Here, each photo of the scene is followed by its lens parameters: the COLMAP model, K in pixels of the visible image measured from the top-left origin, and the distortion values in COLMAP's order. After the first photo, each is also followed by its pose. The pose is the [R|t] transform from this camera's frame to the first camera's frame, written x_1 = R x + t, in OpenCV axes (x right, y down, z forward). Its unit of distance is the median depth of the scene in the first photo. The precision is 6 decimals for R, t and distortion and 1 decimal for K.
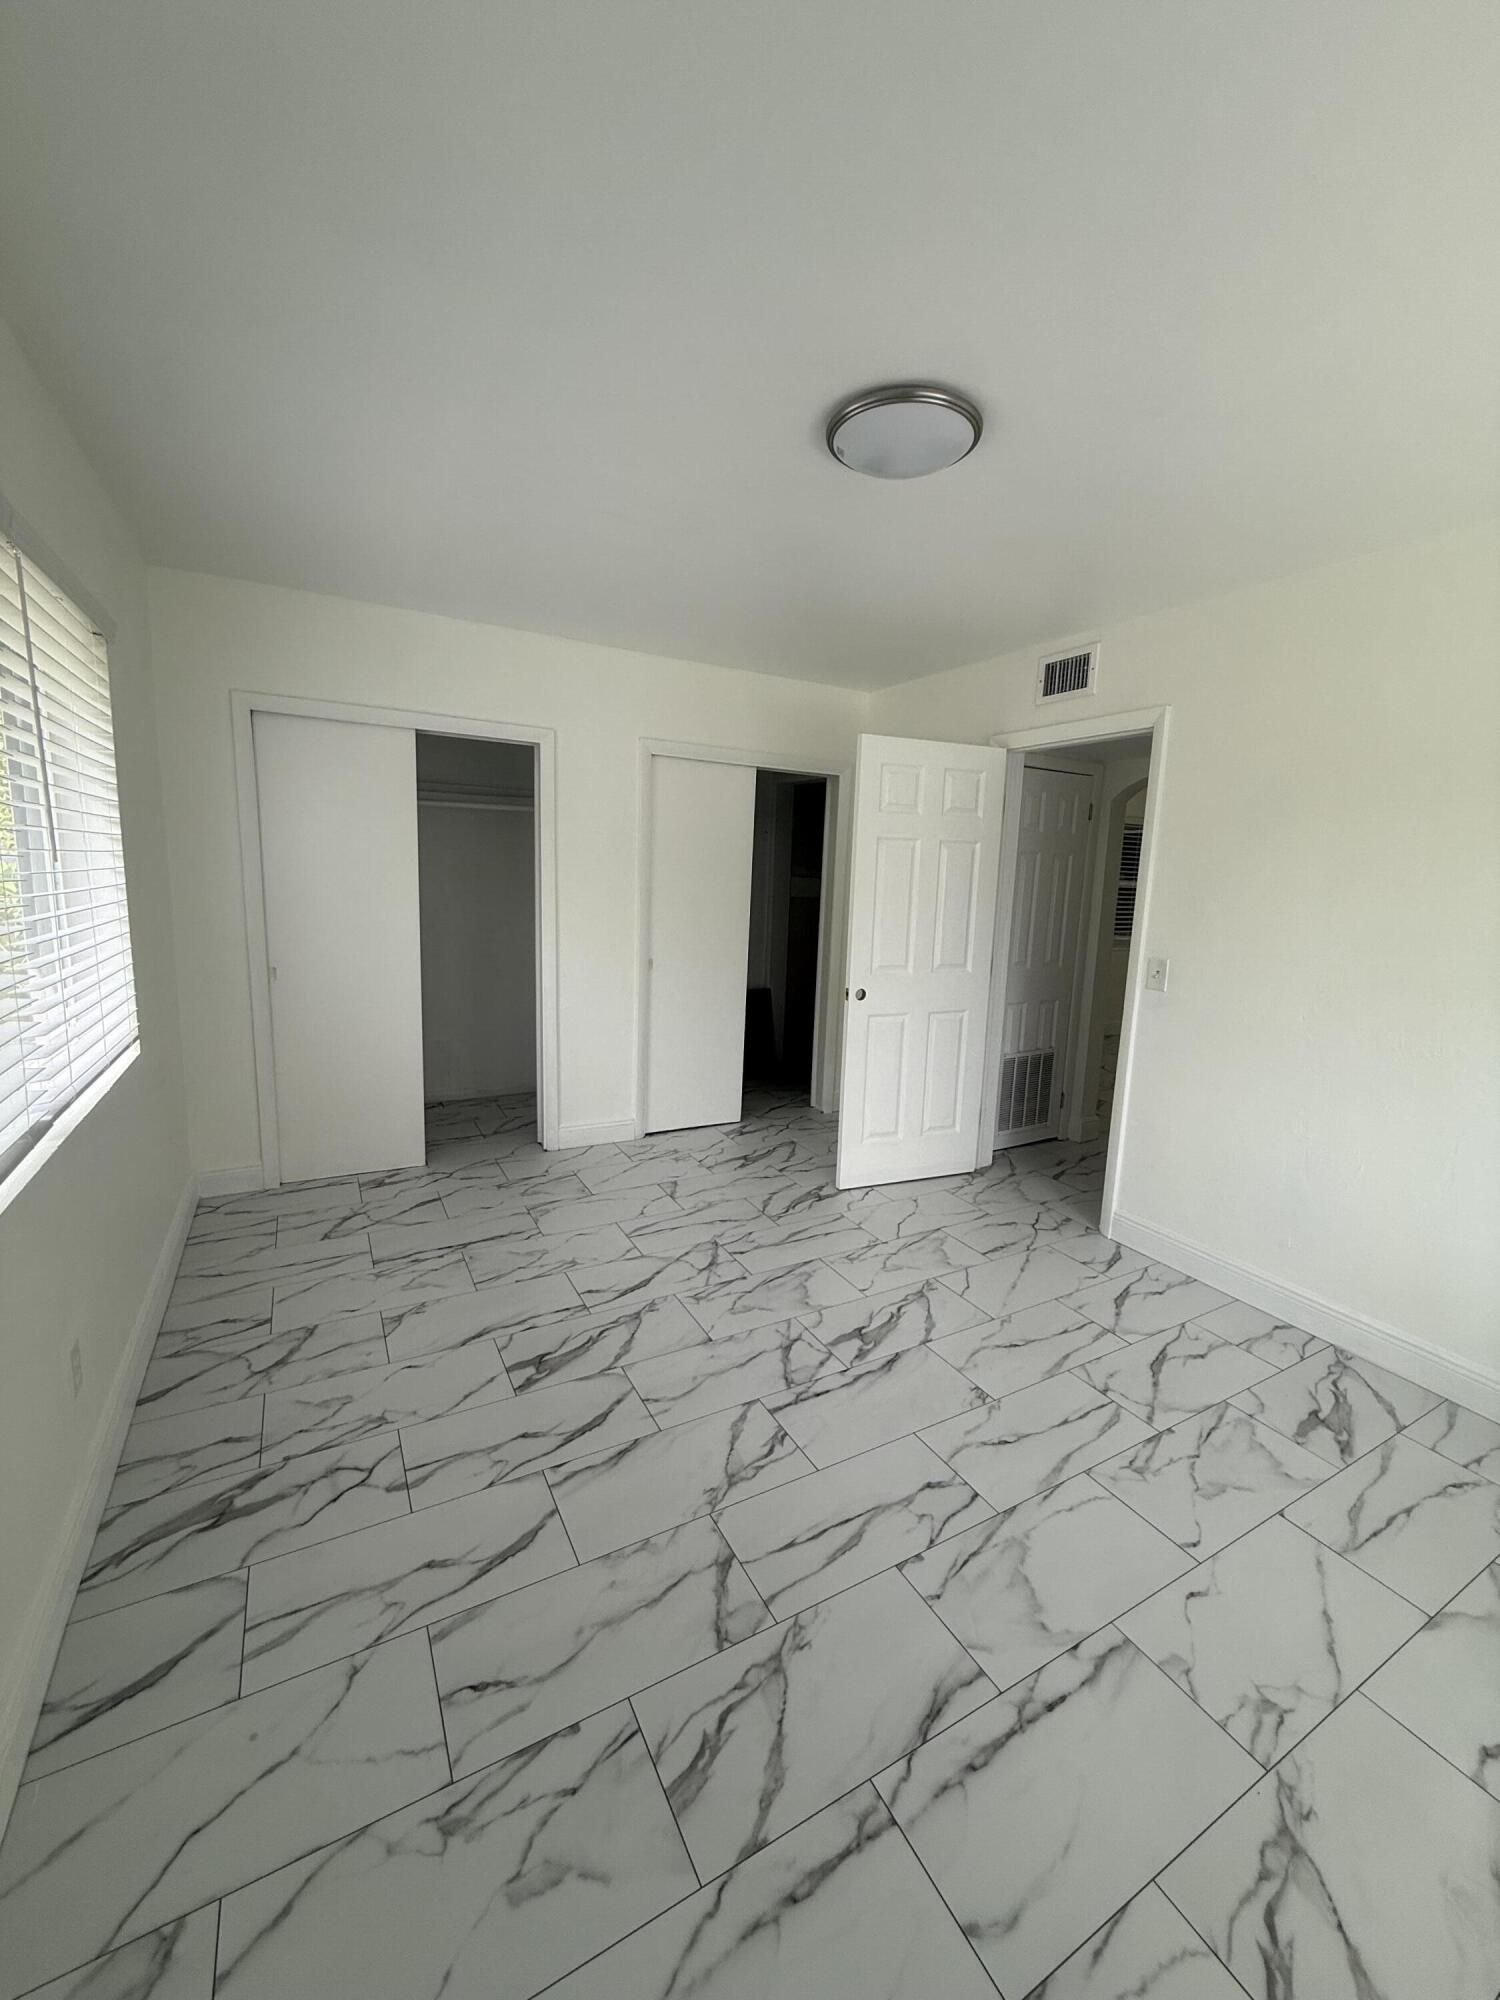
lens RADIAL K [[790.6, 0, 754.3], [0, 790.6, 1000.7], [0, 0, 1]] dist [-0.002518, 0.000070]
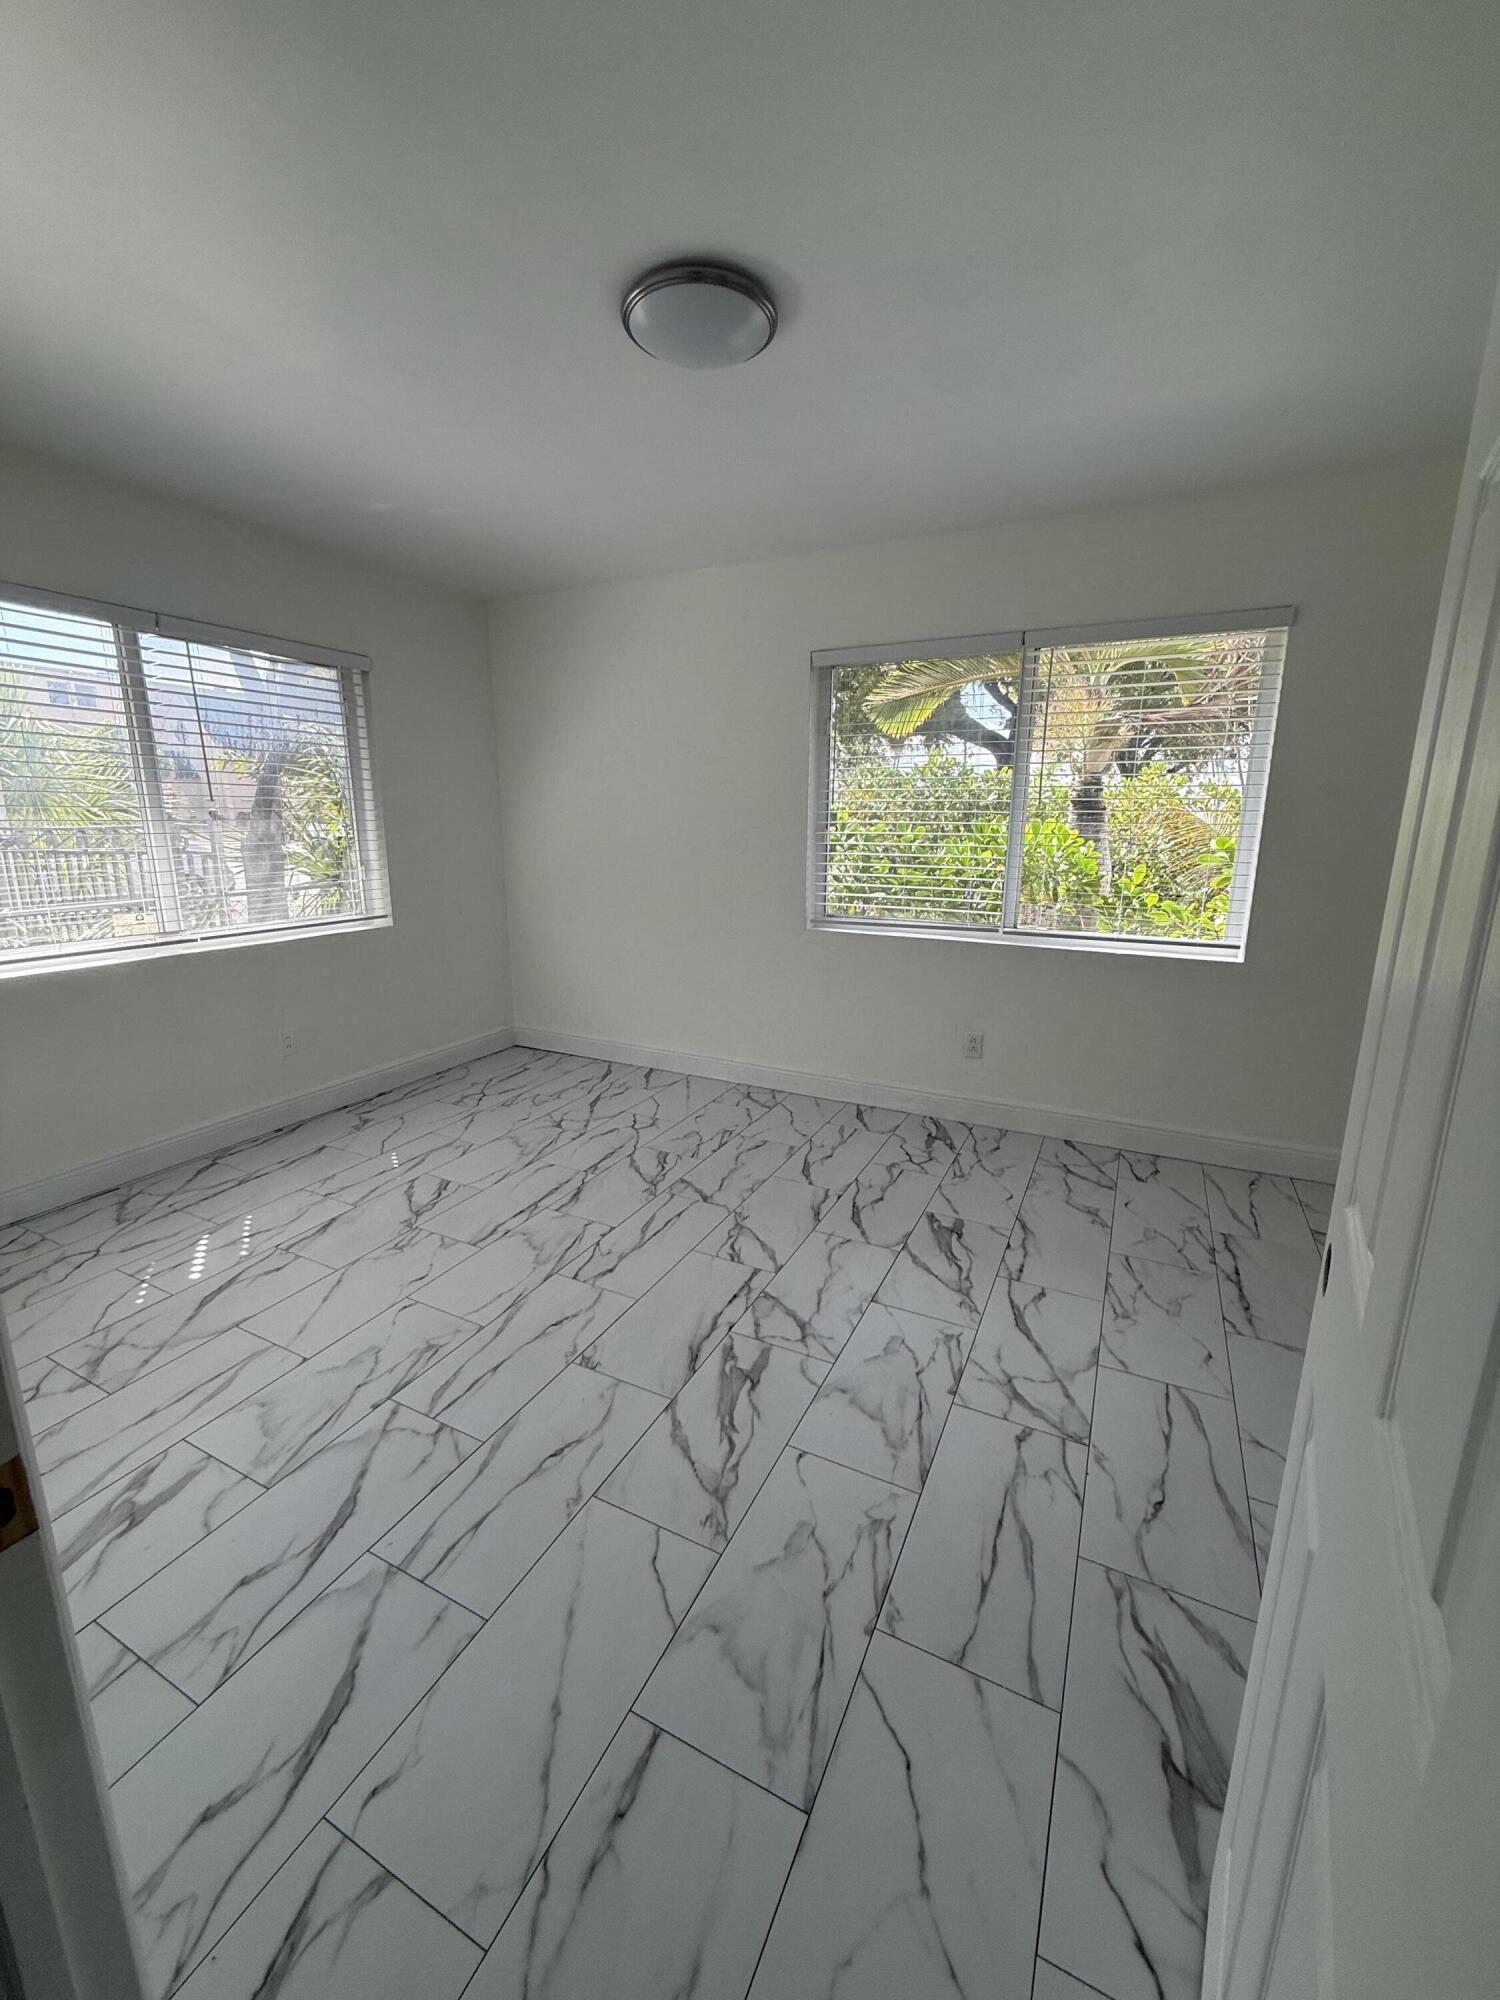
lens RADIAL K [[790.6, 0, 753.1], [0, 790.6, 994.3], [0, 0, 1]] dist [-0.002518, 0.000070]
pose [[-0.822181, 0.081185, -0.563407, 0.643935], [-0.130078, 0.936791, 0.324811, -0.219371], [0.554165, 0.340341, -0.759651, 1.754944]]
